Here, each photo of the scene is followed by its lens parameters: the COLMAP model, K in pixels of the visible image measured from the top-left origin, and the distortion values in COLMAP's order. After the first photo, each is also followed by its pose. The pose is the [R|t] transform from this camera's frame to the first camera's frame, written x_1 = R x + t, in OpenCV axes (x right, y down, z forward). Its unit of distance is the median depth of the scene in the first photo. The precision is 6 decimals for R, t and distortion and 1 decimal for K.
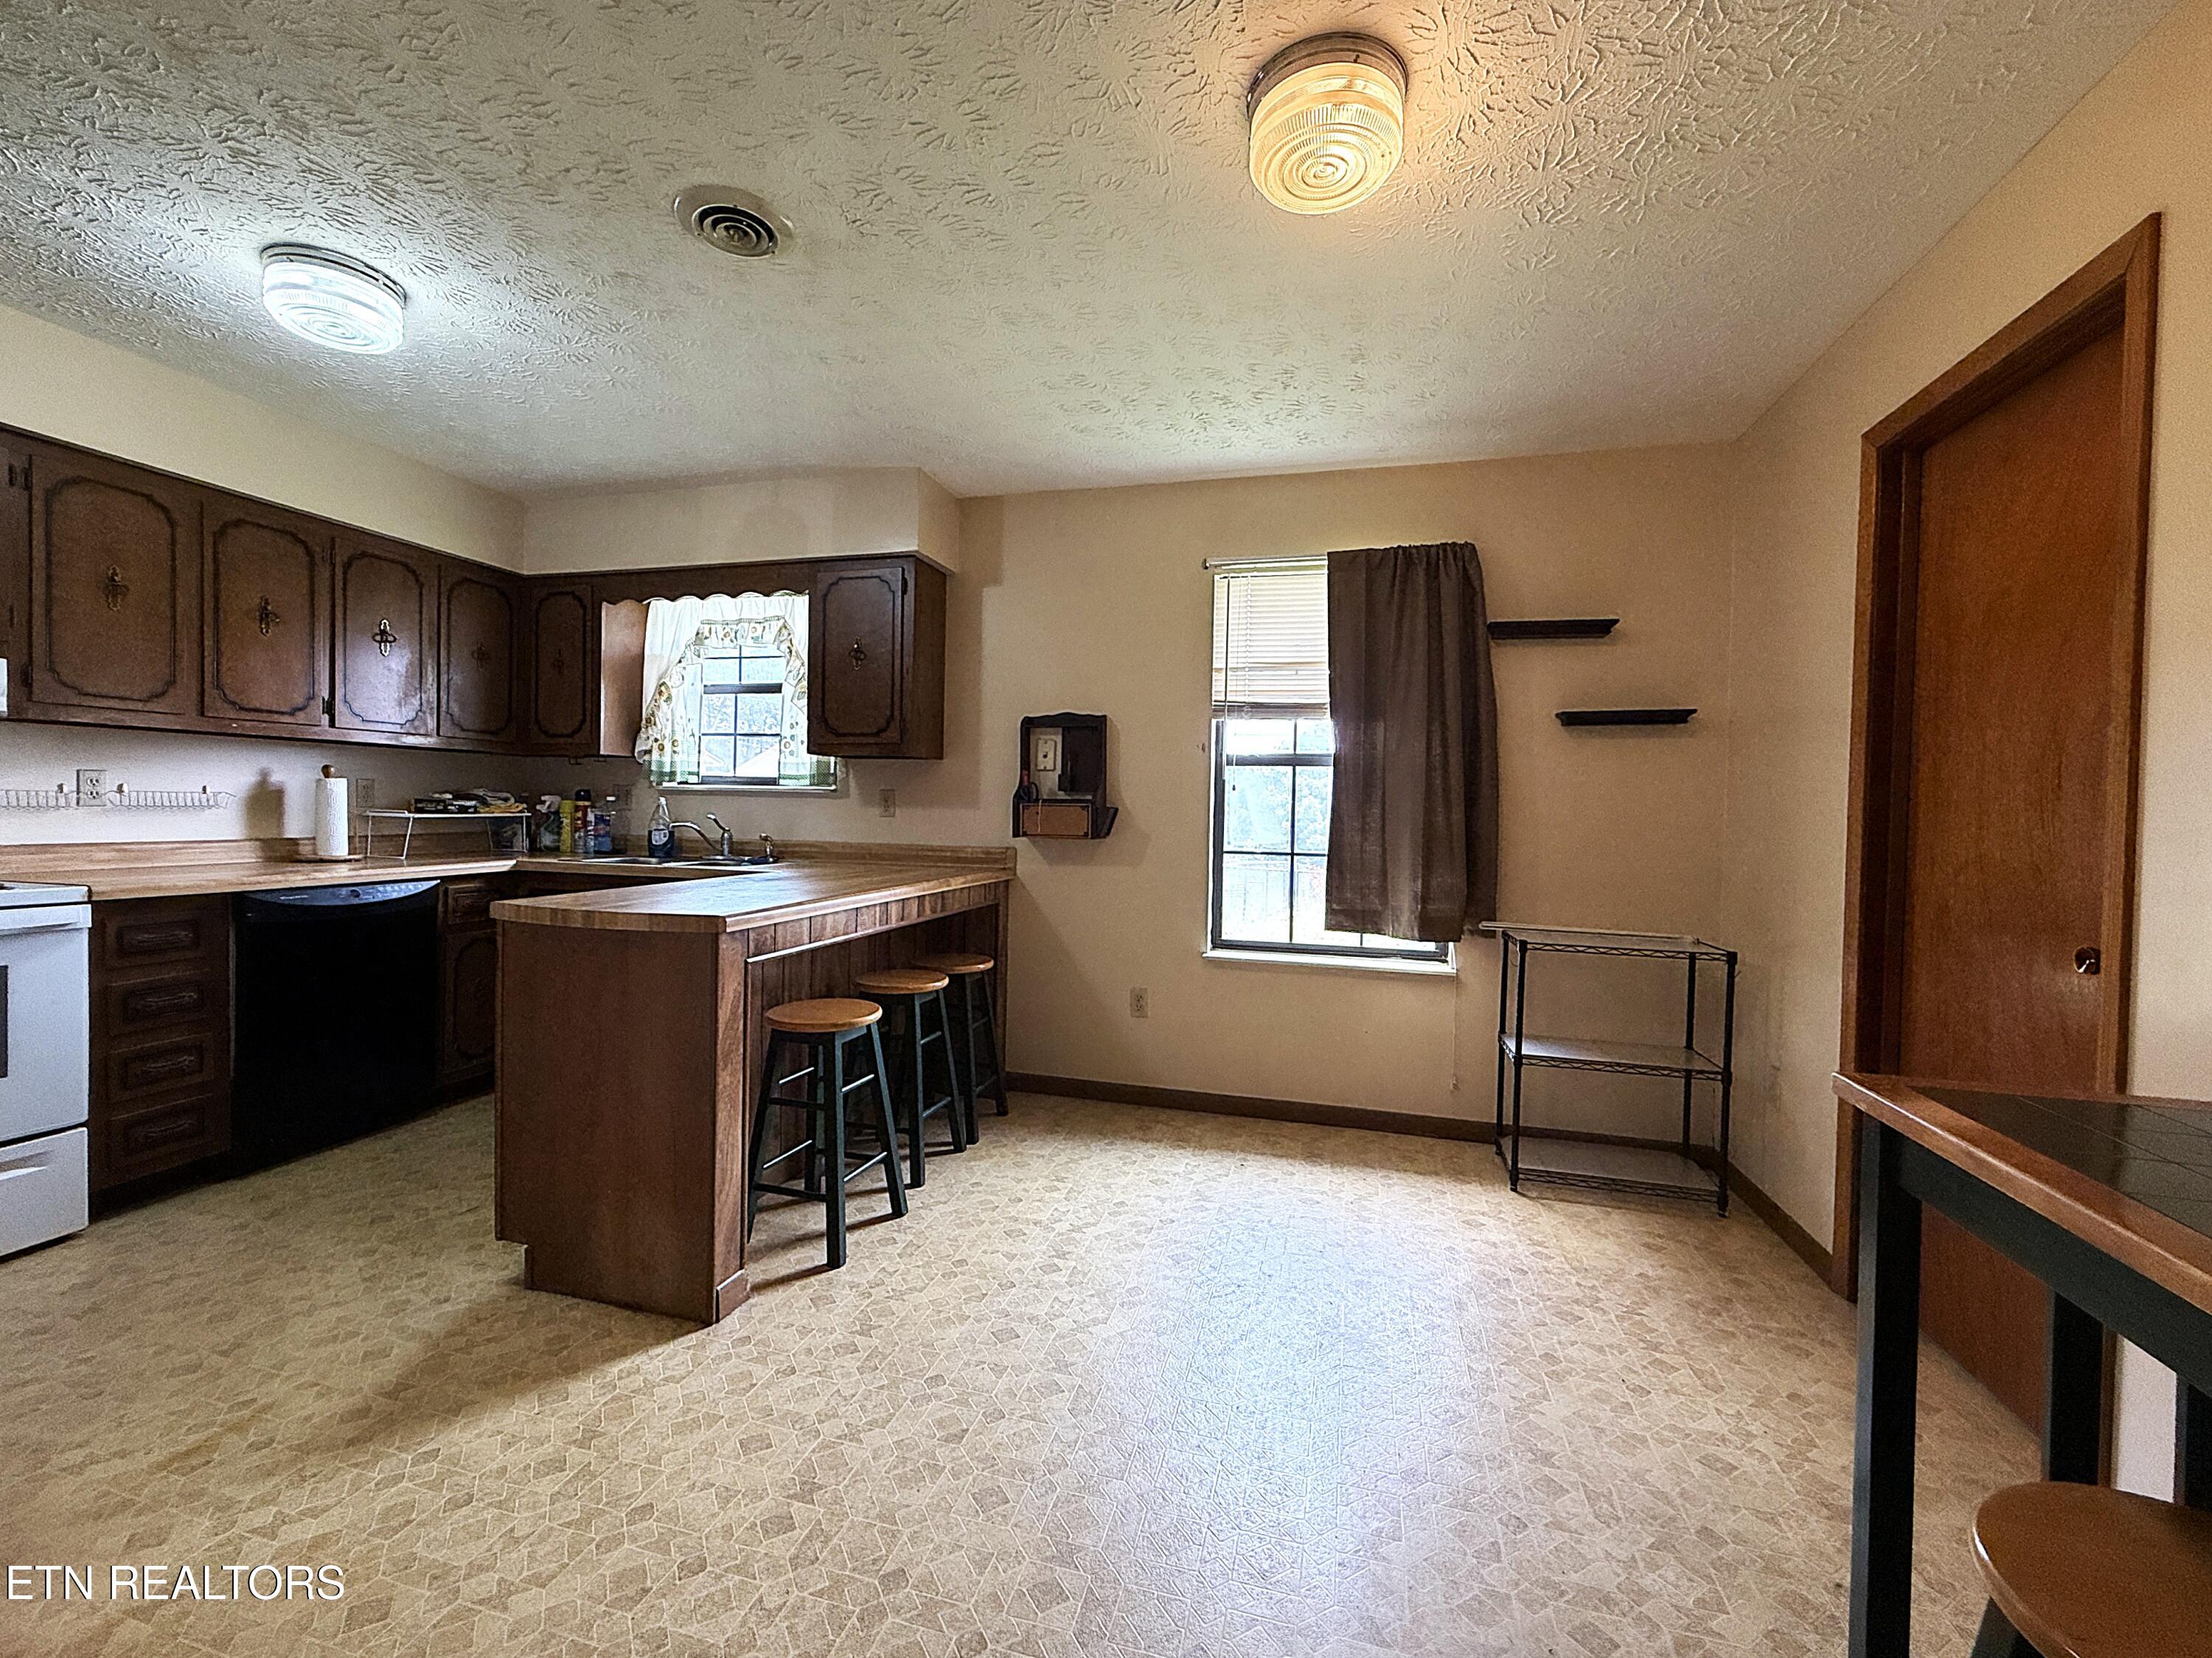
lens RADIAL K [[885.9, 0, 1094.1], [0, 885.9, 831.8], [0, 0, 1]] dist [-0.004433, -0.000609]
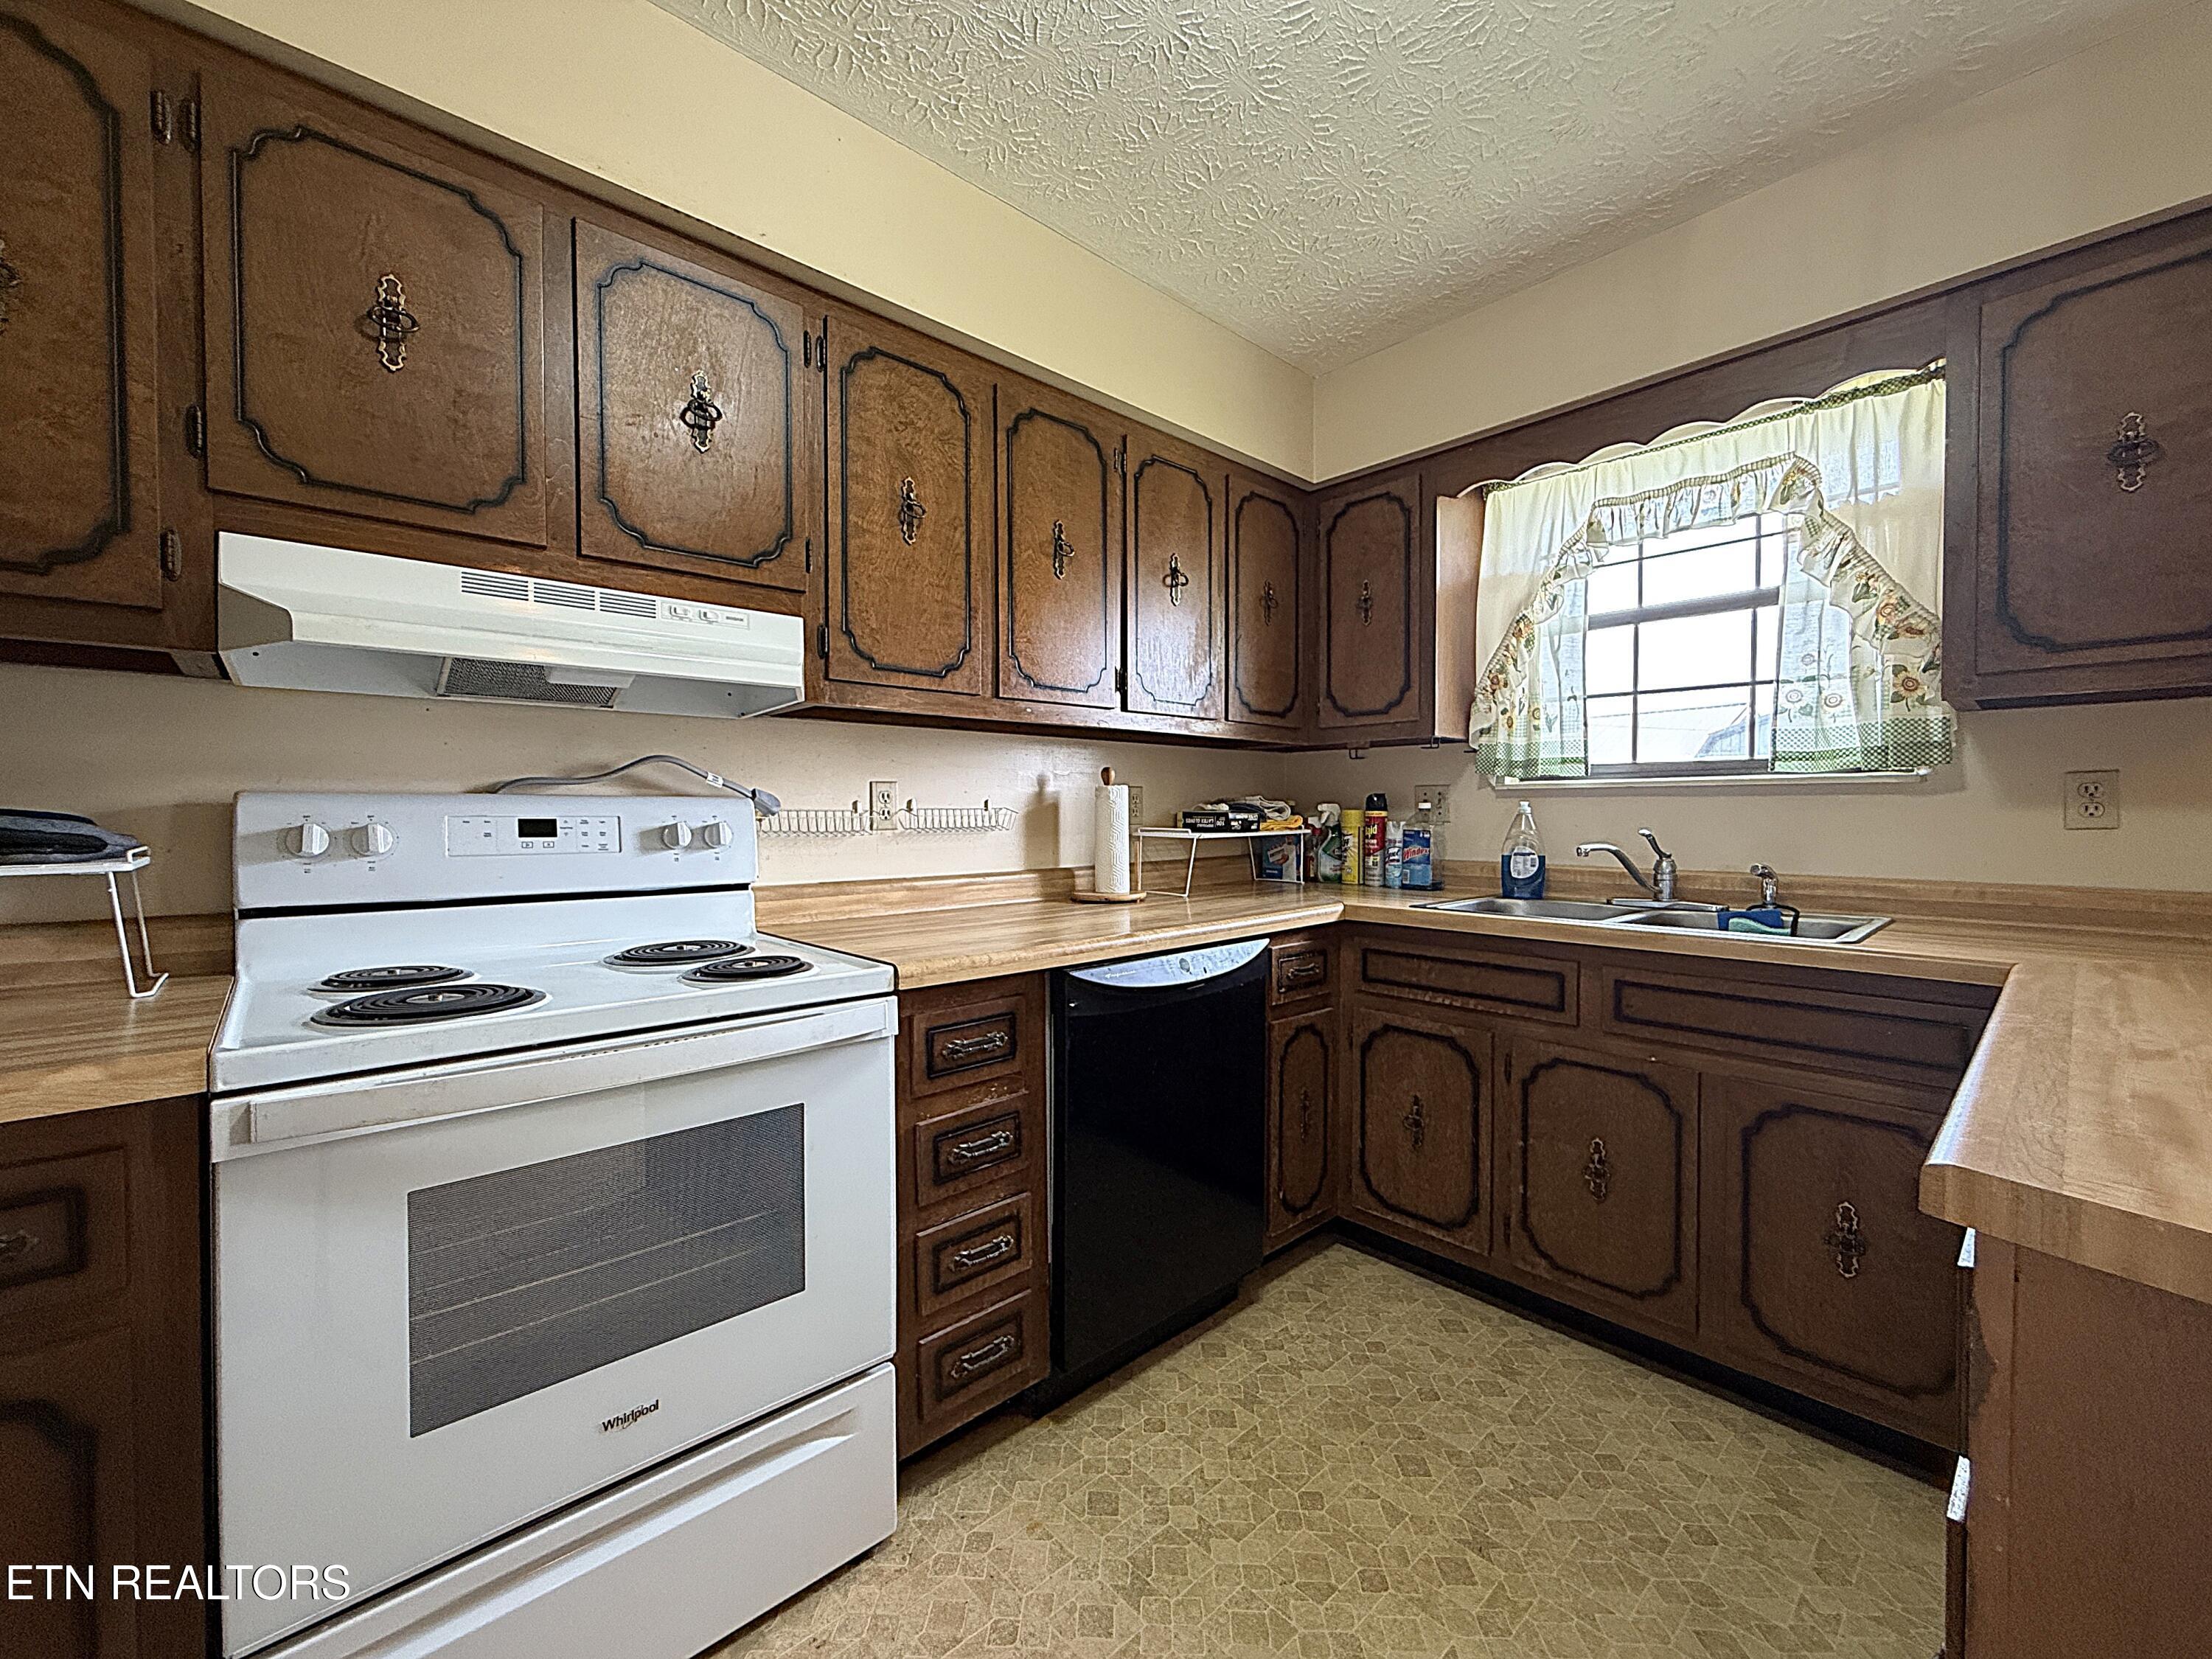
lens RADIAL K [[885.9, 0, 1128.0], [0, 885.9, 836.1], [0, 0, 1]] dist [-0.004433, -0.000609]
pose [[0.853144, -0.007688, -0.521618, -0.517158], [0.006408, 0.999970, -0.004257, -0.017604], [0.521636, 0.000289, 0.853168, 0.423842]]
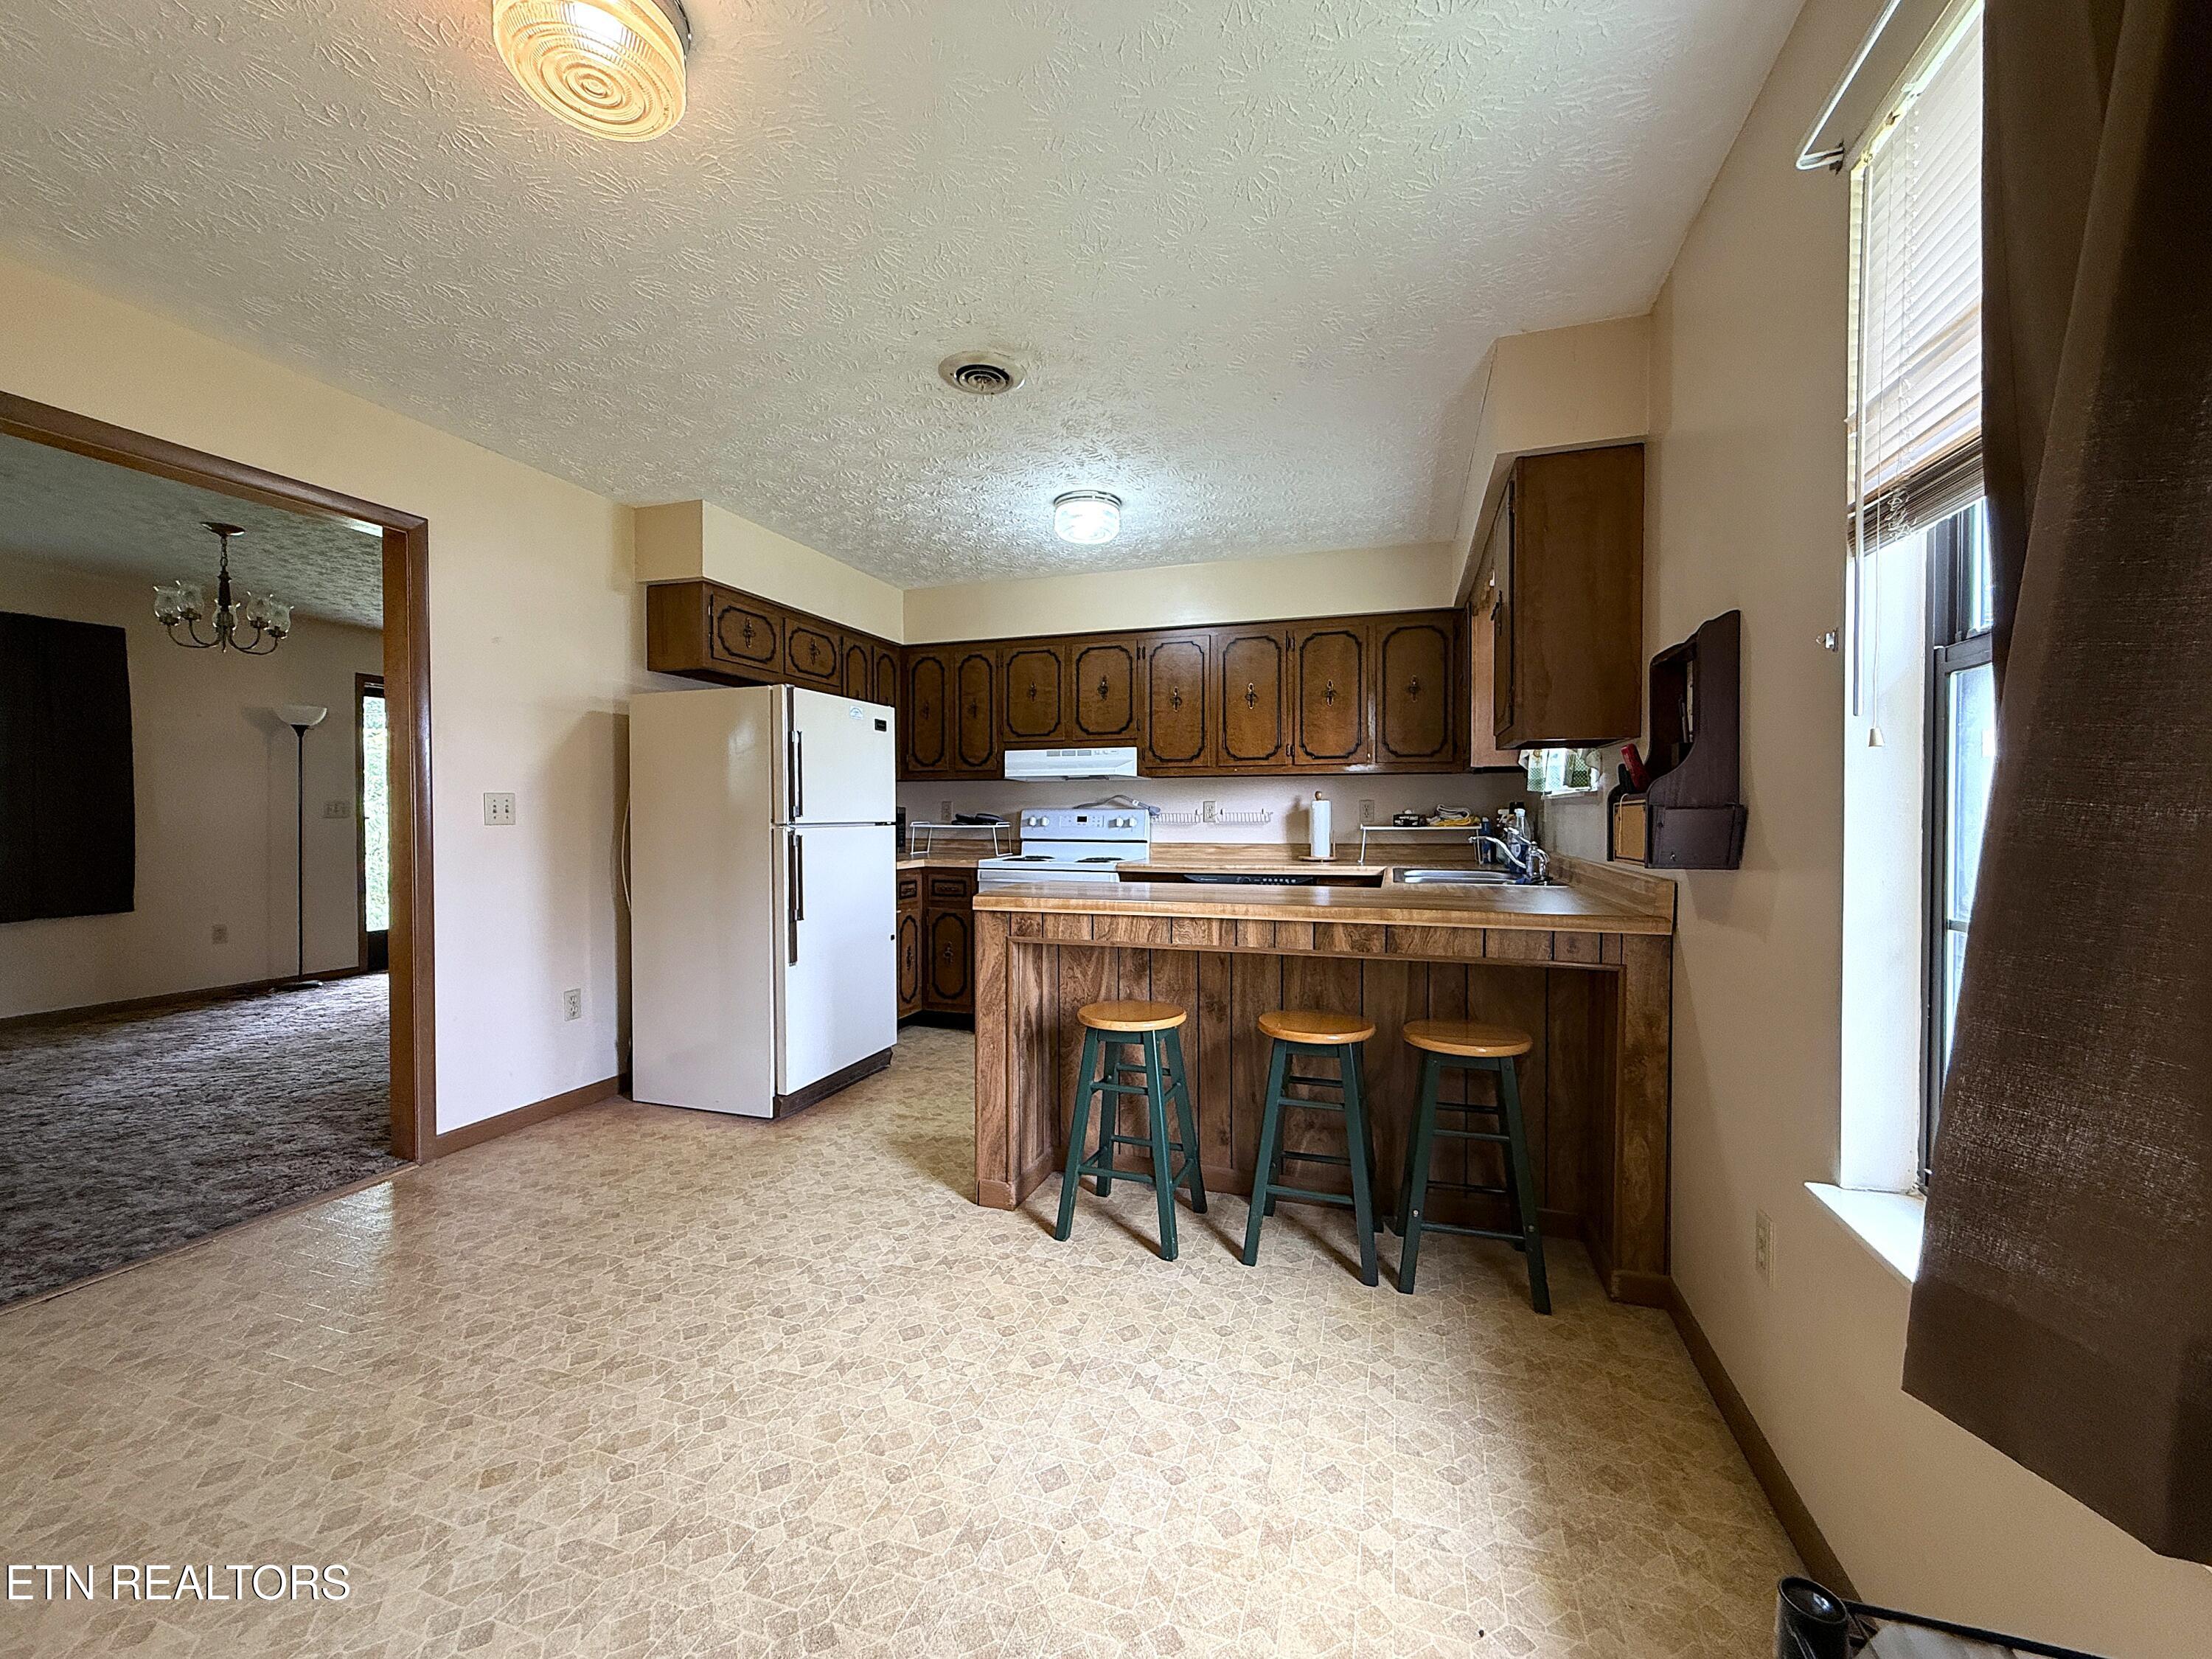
lens RADIAL K [[885.9, 0, 1118.9], [0, 885.9, 832.7], [0, 0, 1]] dist [-0.004433, -0.000609]
pose [[-0.030067, 0.001314, -0.999547, 0.573422], [-0.023578, 0.999720, 0.002023, -0.006905], [0.999270, 0.023628, -0.030028, 0.793616]]
